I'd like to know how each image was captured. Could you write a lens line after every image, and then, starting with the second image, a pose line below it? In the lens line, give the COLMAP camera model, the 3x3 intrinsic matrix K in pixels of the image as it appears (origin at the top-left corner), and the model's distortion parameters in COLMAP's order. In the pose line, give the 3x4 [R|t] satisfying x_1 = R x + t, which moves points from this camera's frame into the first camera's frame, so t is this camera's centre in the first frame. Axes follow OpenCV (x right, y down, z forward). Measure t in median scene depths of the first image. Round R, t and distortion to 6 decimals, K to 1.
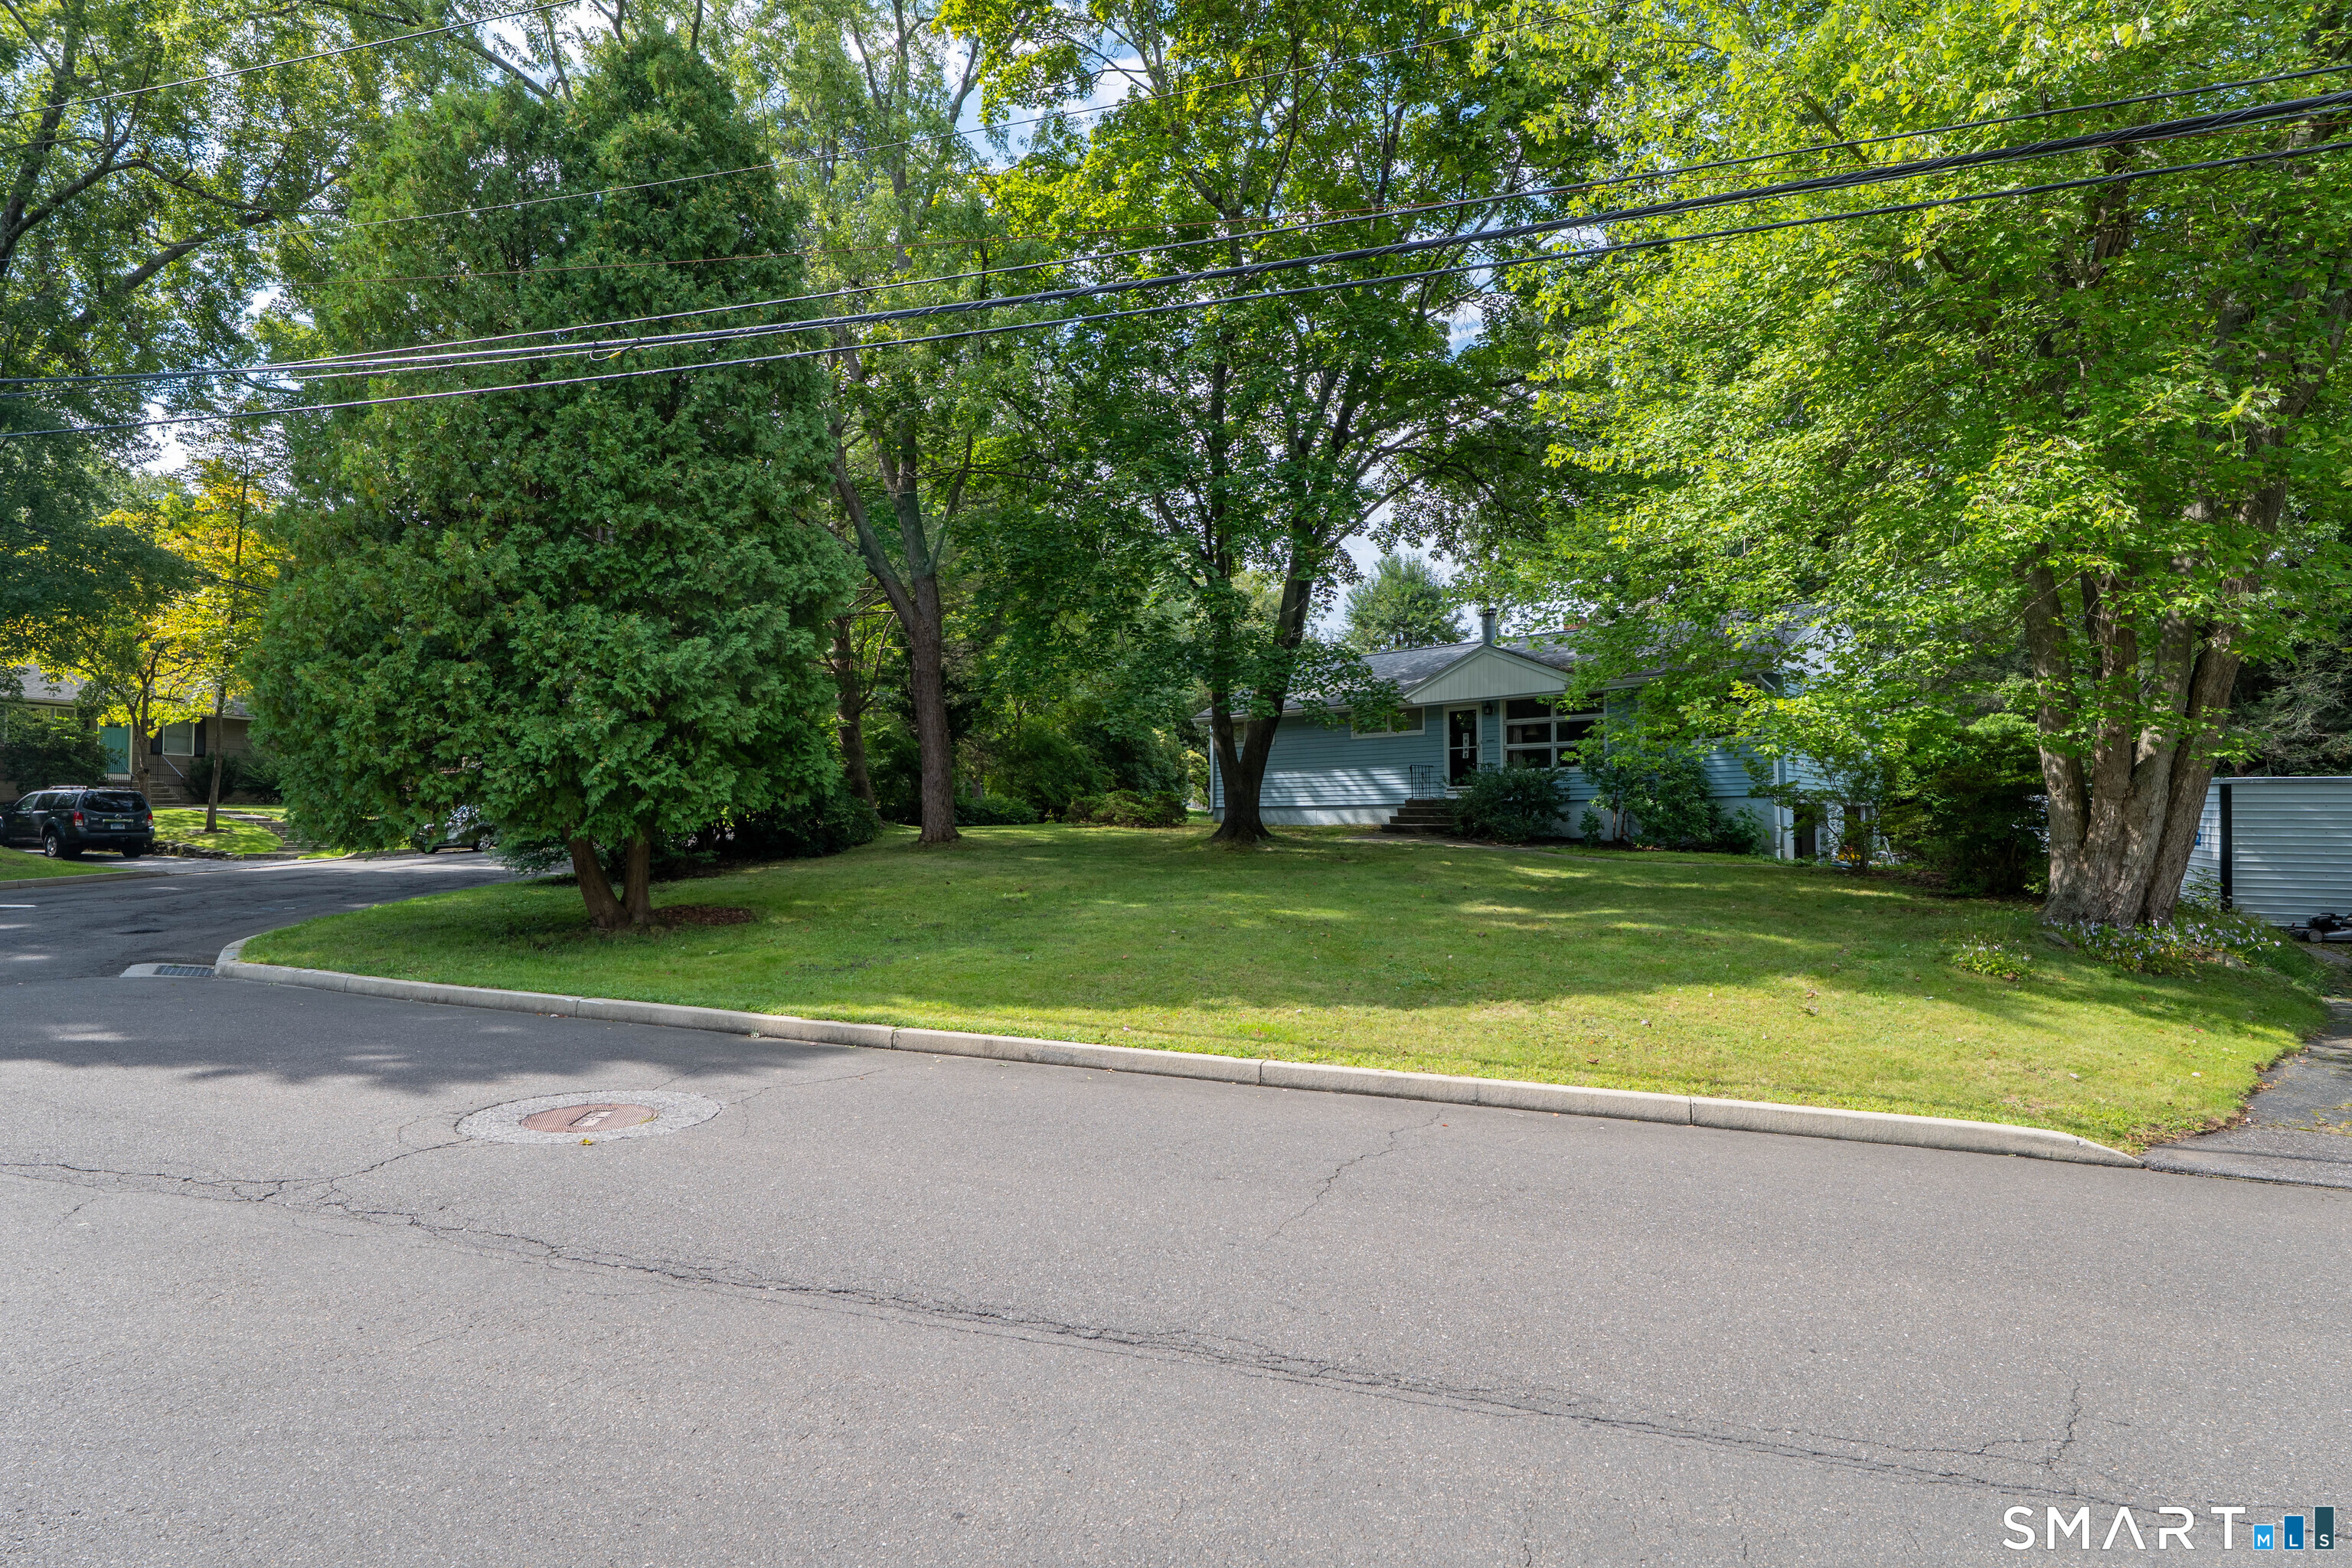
lens RADIAL K [[1229.6, 0, 1175.9], [0, 1229.6, 790.5], [0, 0, 1]] dist [-0.001372, -0.000109]
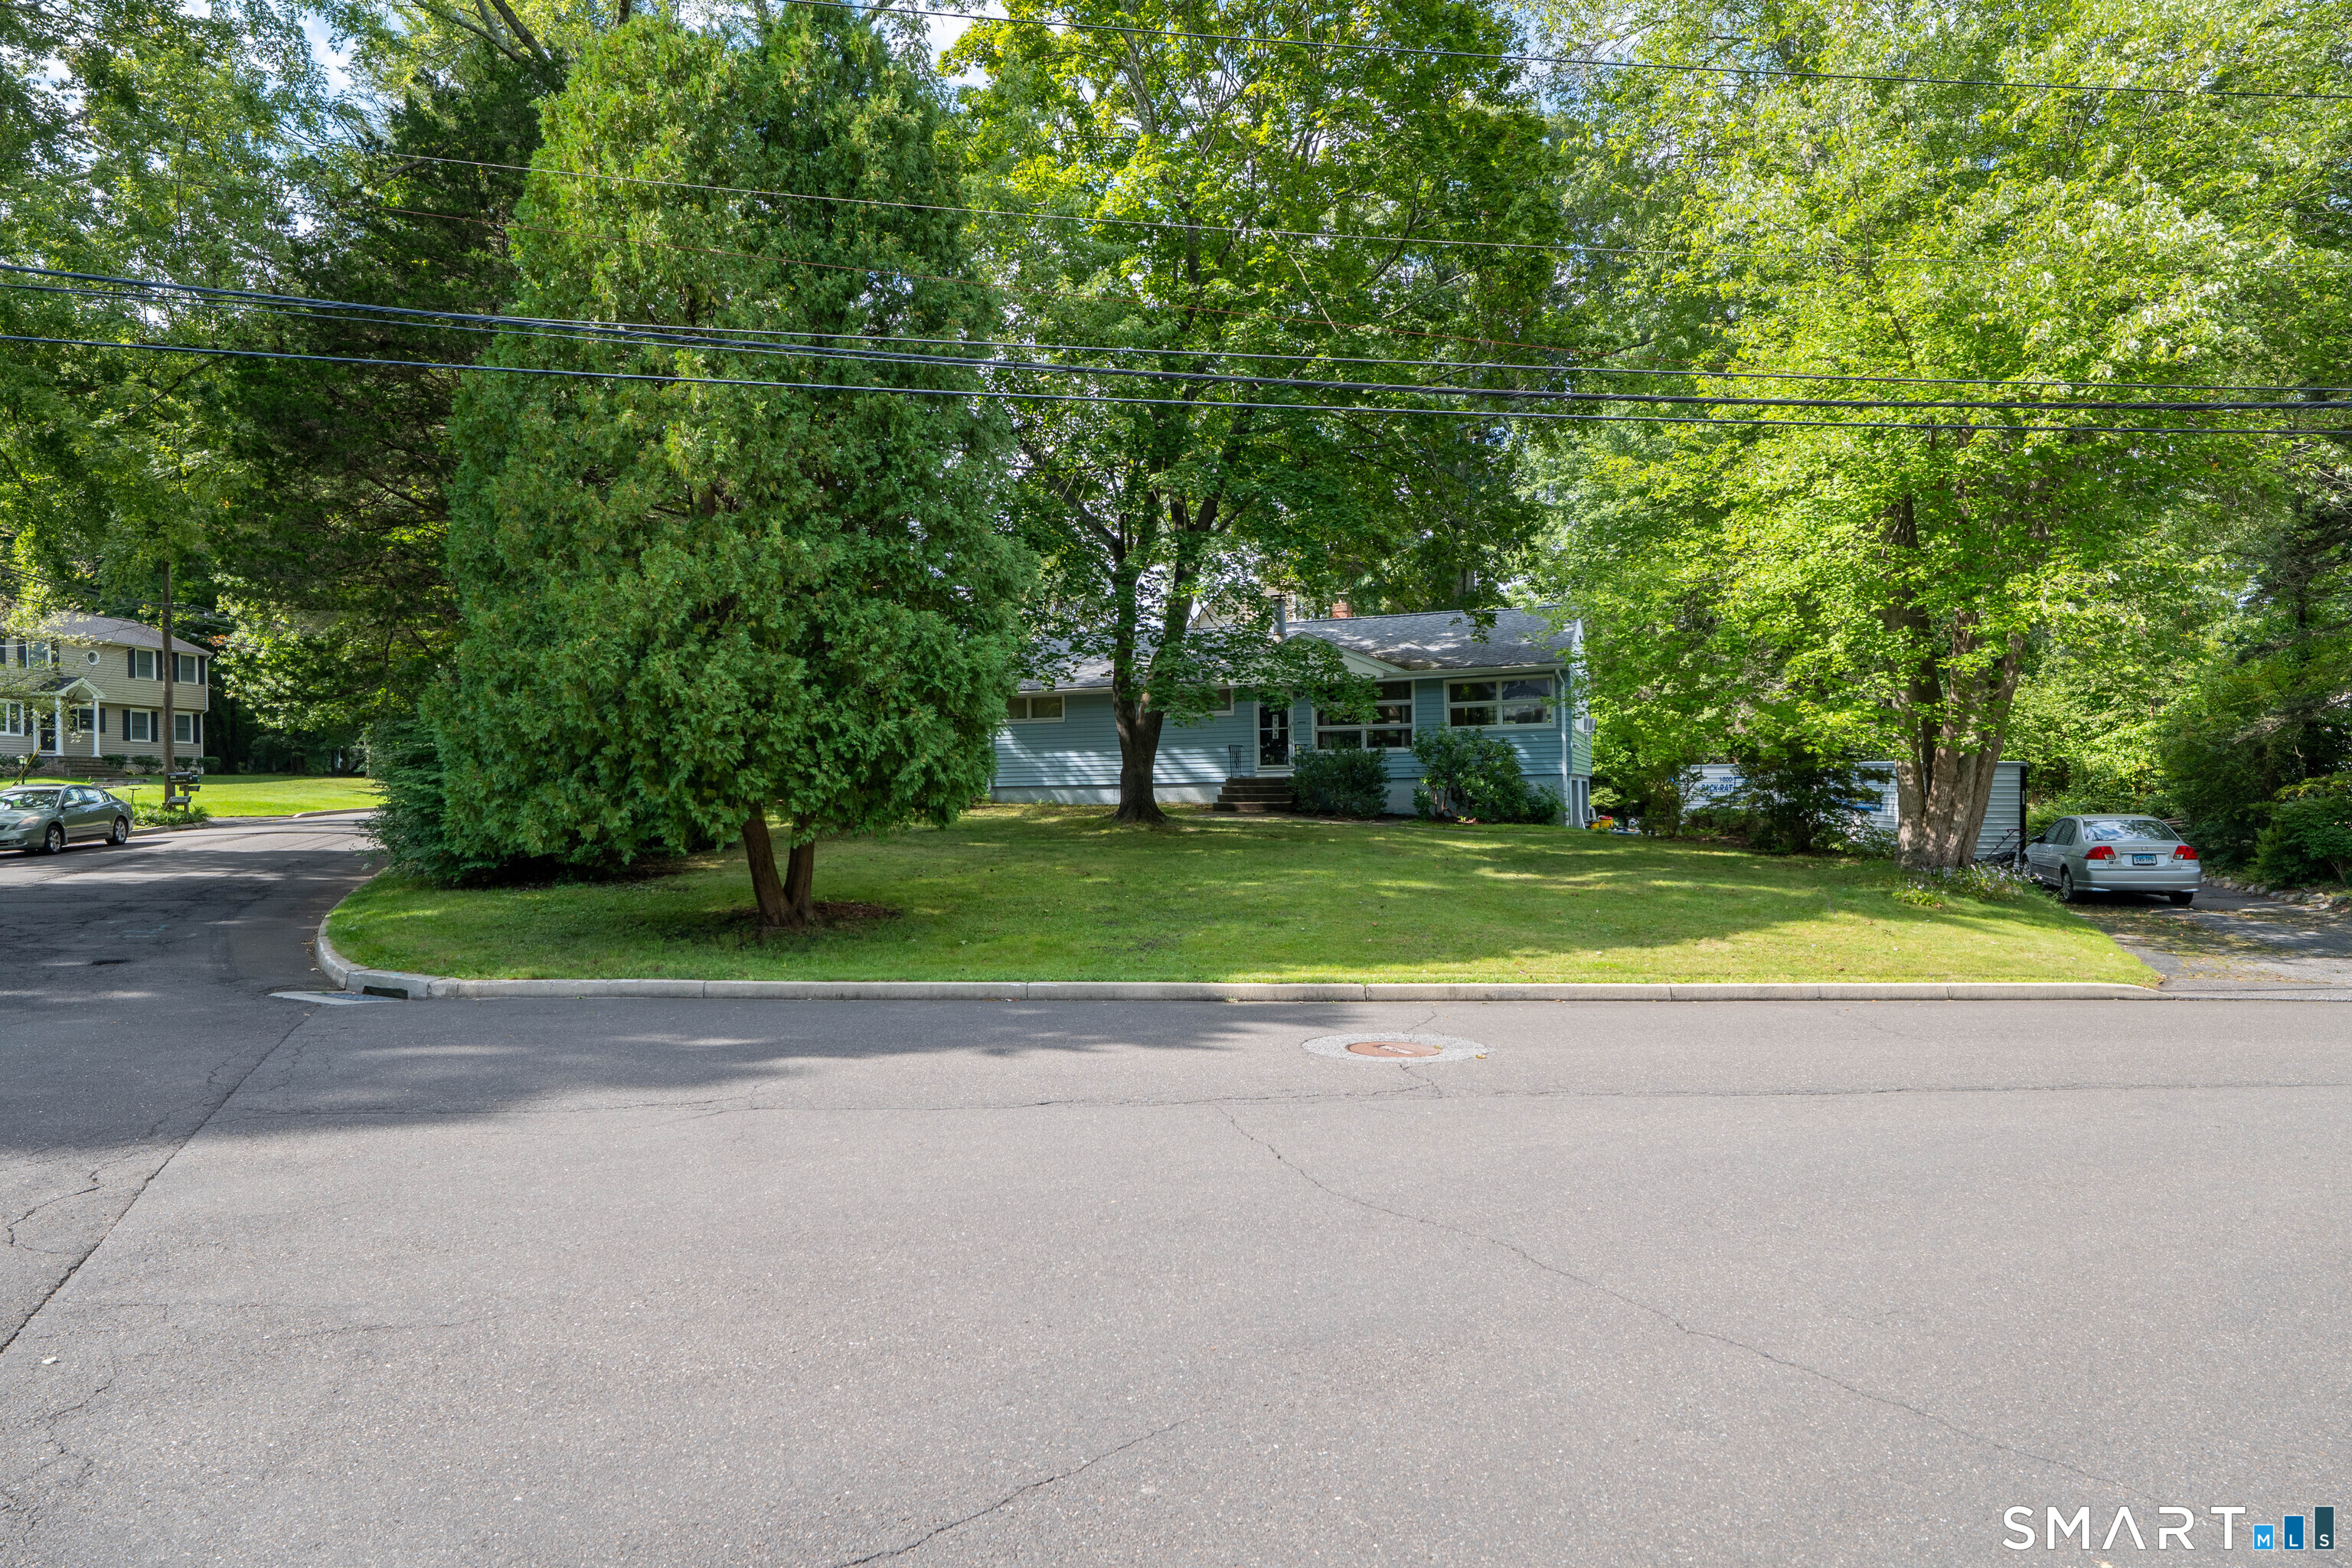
lens RADIAL K [[1372.0, 0, 1175.1], [0, 1372.0, 777.6], [0, 0, 1]] dist [0.000225, 0.000085]
pose [[0.914684, -0.006551, 0.404116, -0.488195], [0.000683, 0.999892, 0.014663, -0.015138], [-0.404169, -0.013136, 0.914590, -0.081165]]
